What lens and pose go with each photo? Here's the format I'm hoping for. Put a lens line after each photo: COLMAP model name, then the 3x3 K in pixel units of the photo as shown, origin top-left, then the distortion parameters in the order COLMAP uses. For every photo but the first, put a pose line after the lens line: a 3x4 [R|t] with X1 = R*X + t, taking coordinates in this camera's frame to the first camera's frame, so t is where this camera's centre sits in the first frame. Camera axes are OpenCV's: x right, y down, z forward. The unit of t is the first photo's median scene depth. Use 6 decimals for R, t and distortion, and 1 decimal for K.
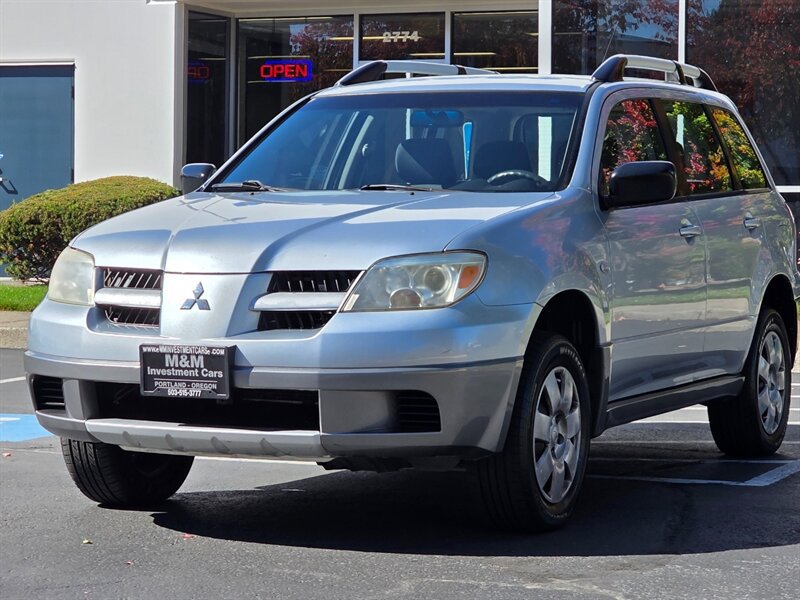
lens RADIAL K [[2079.4, 0, 400.0], [0, 2079.4, 300.0], [0, 0, 1]] dist [-0.373915, 0.466305]
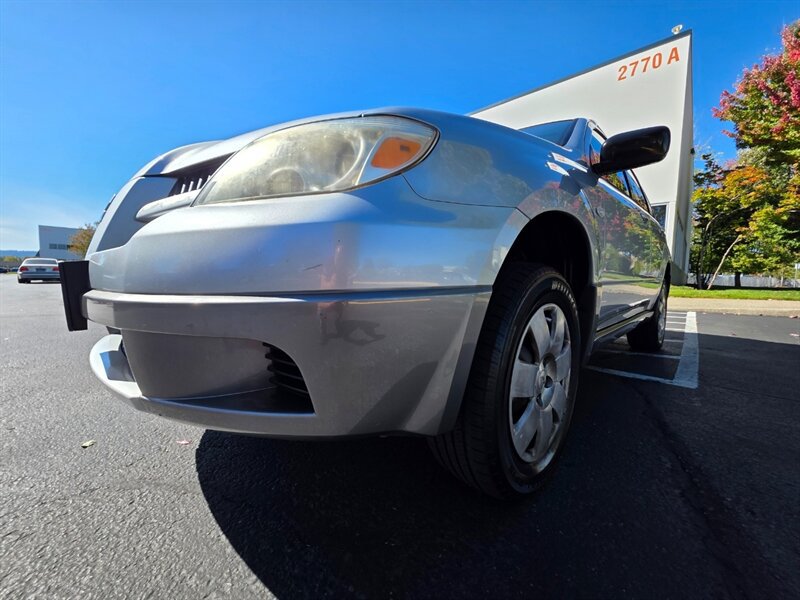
lens RADIAL K [[320.1, 0, 398.7], [0, 320.1, 296.8], [0, 0, 1]] dist [0.000485, 0.000193]
pose [[0.940111, 0.033767, -0.339193, 0.067349], [-0.024188, 0.999181, 0.032431, 0.028441], [0.340010, -0.022285, 0.940158, 0.918334]]
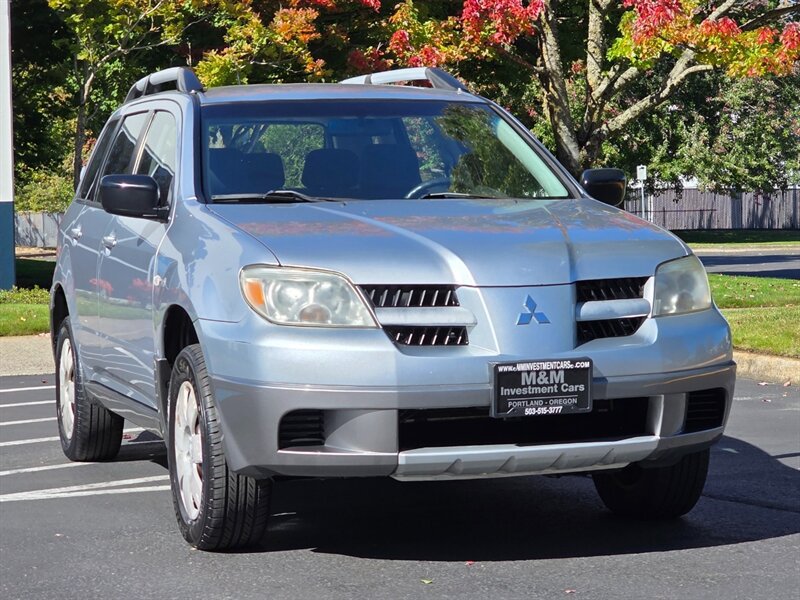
lens RADIAL K [[1903.0, 0, 400.0], [0, 1903.0, 300.0], [0, 0, 1]] dist [-0.248120, 0.394785]
pose [[0.755739, -0.047514, 0.653147, -0.720934], [0.046833, 0.998732, 0.018465, -0.025554], [-0.653197, 0.016634, 0.757006, 0.373620]]
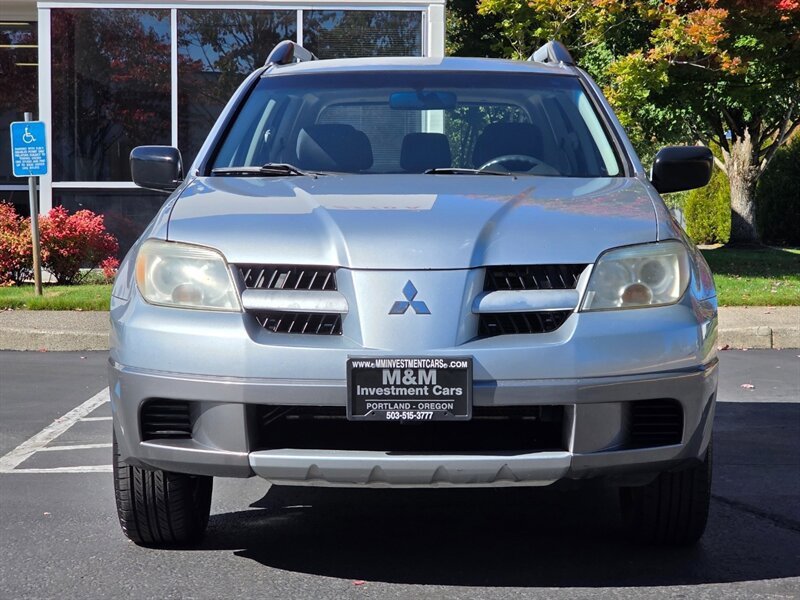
lens RADIAL K [[1671.1, 0, 402.1], [0, 1671.1, 332.7], [0, 0, 1]] dist [-0.376822, 2.081121]
pose [[0.924433, -0.031046, 0.380079, -0.354743], [0.018949, 0.999189, 0.035527, -0.011518], [-0.380874, -0.025640, 0.924271, 0.386961]]
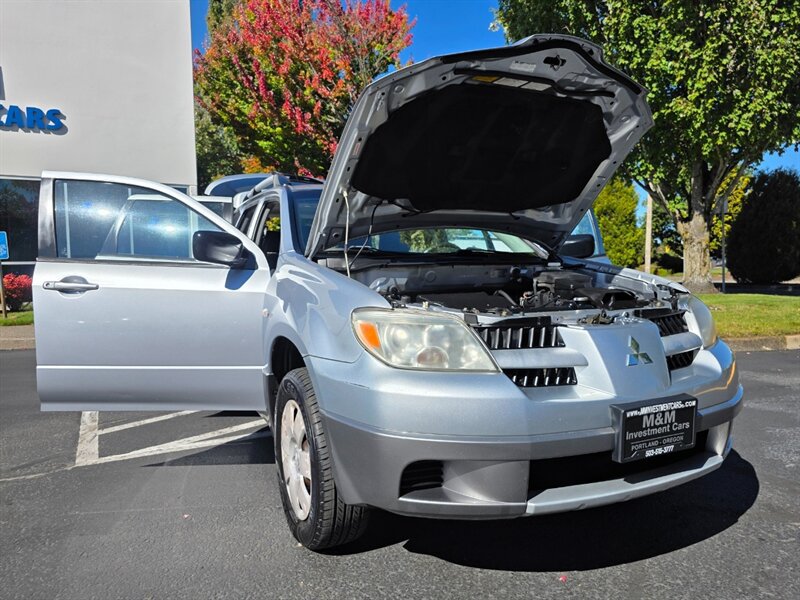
lens RADIAL K [[551.1, 0, 400.0], [0, 551.1, 300.0], [0, 0, 1]] dist [0.025391, -0.002834]
pose [[0.664312, -0.058359, 0.745174, -0.374800], [0.049839, 0.998187, 0.033743, -0.041301], [-0.745792, 0.014723, 0.666016, 0.908328]]
